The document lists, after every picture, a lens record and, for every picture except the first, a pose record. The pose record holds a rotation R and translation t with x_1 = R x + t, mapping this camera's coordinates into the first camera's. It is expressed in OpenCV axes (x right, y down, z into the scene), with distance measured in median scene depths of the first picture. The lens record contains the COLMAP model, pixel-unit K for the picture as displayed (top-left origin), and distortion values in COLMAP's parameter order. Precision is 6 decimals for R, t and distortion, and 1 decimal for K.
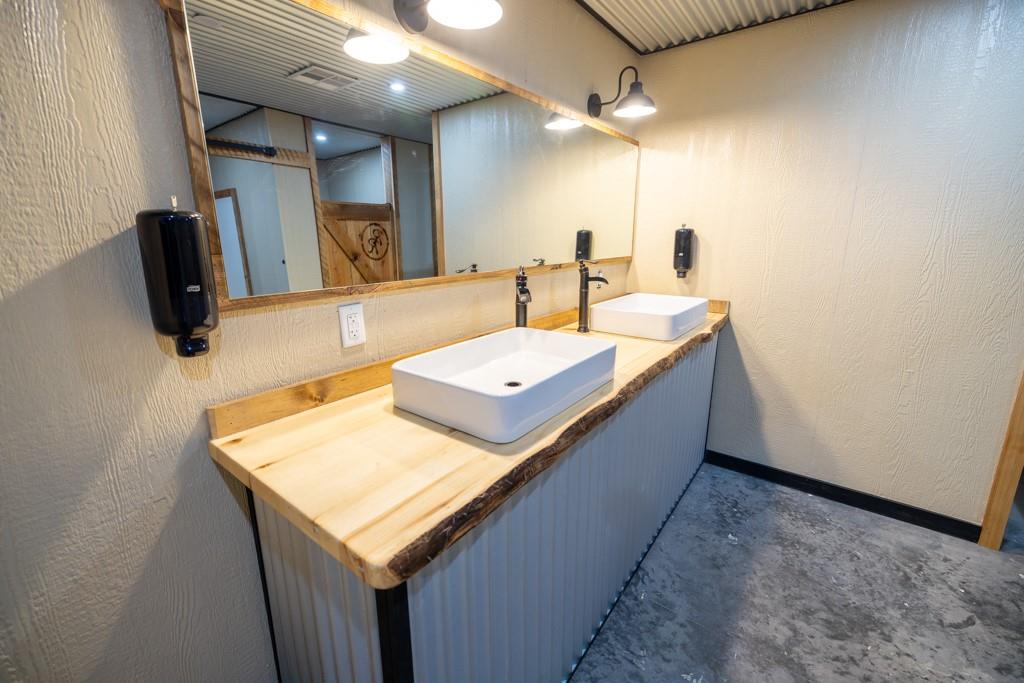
lens RADIAL K [[433.2, 0, 512.0], [0, 433.2, 341.5], [0, 0, 1]] dist [0.015803, 0.000110]
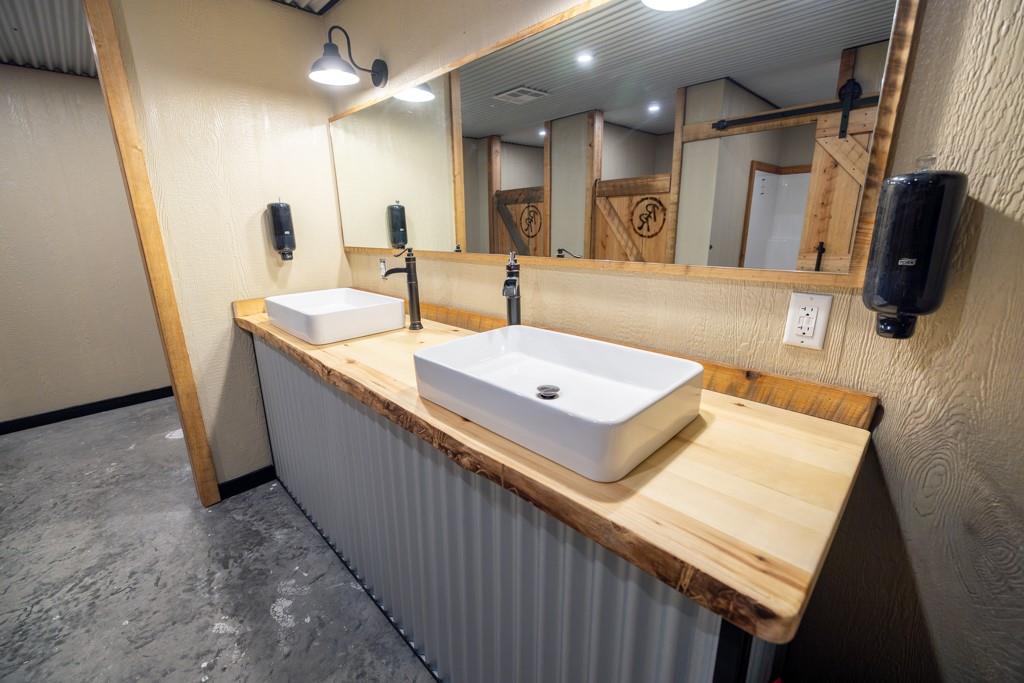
lens RADIAL K [[433.2, 0, 512.0], [0, 433.2, 341.5], [0, 0, 1]] dist [0.015803, 0.000110]
pose [[-0.192816, 0.274429, -0.942078, 0.838393], [-0.193898, 0.930506, 0.310743, -0.263857], [0.961886, 0.242584, -0.126205, 1.103691]]
